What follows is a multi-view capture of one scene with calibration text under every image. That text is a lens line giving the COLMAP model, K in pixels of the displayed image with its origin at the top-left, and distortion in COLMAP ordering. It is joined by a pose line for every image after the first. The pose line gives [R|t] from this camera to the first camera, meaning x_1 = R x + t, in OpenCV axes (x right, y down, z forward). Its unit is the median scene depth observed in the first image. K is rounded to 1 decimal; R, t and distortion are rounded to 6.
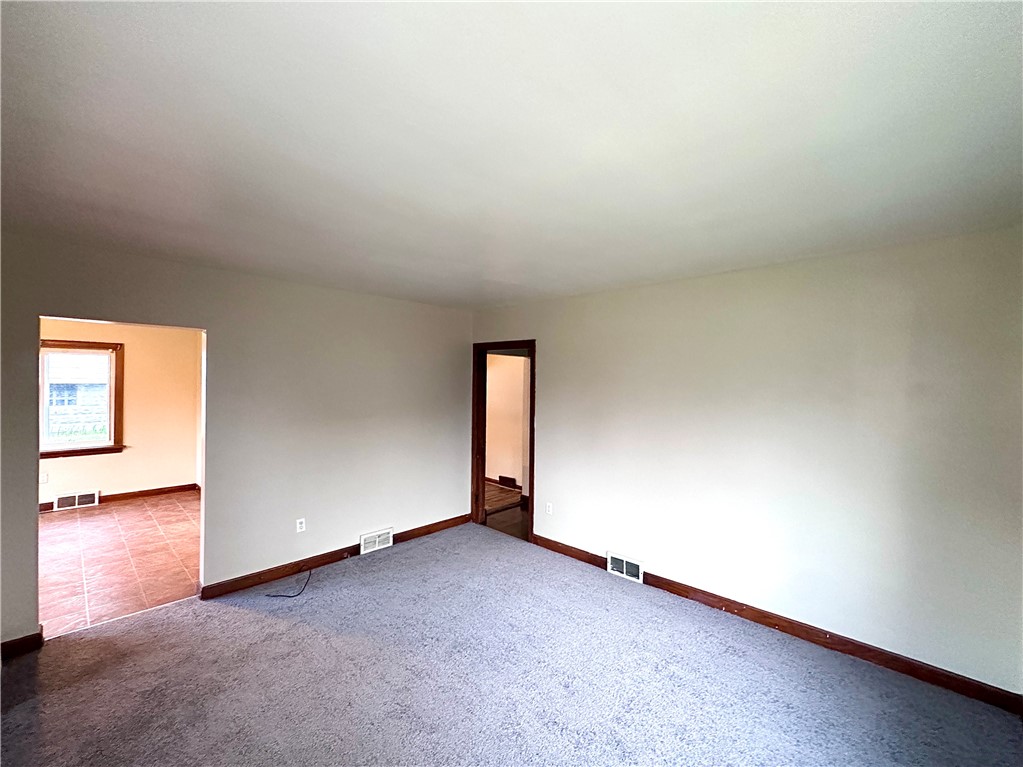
lens RADIAL K [[413.8, 0, 510.2], [0, 413.8, 381.7], [0, 0, 1]] dist [-0.001158, -0.000097]
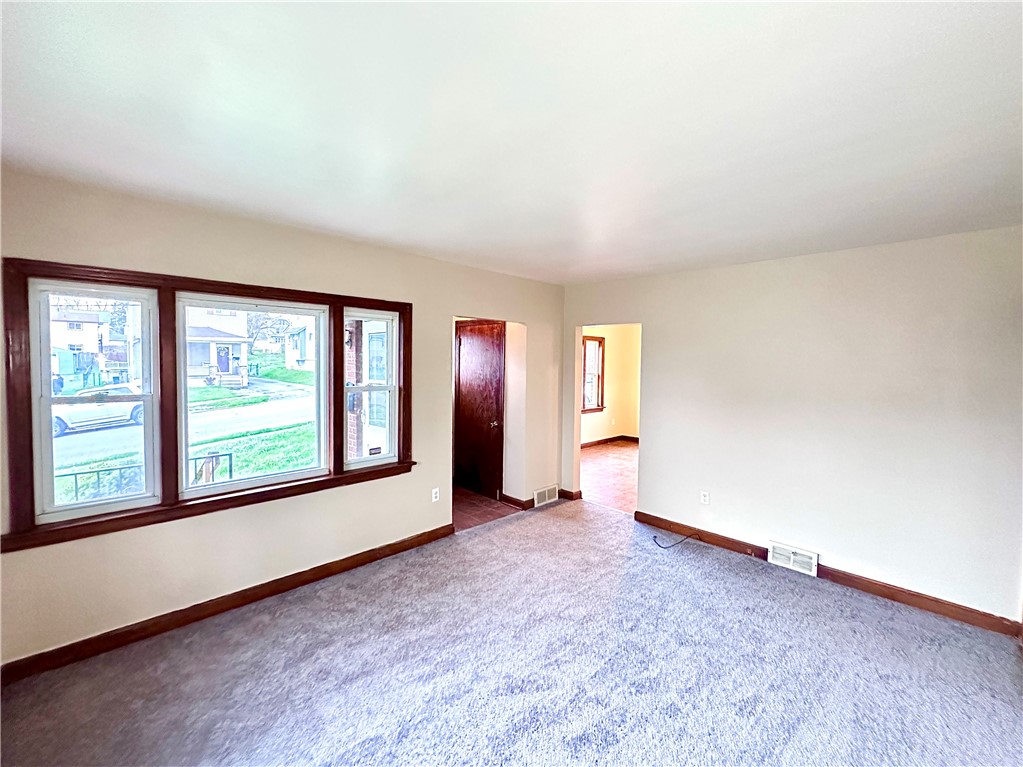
lens RADIAL K [[413.8, 0, 510.2], [0, 413.8, 381.4], [0, 0, 1]] dist [-0.001158, -0.000097]
pose [[-0.010747, 0.043145, -0.999011, 0.503133], [-0.007267, 0.999039, 0.043225, 0.008385], [0.999916, 0.007724, -0.010423, 0.479601]]
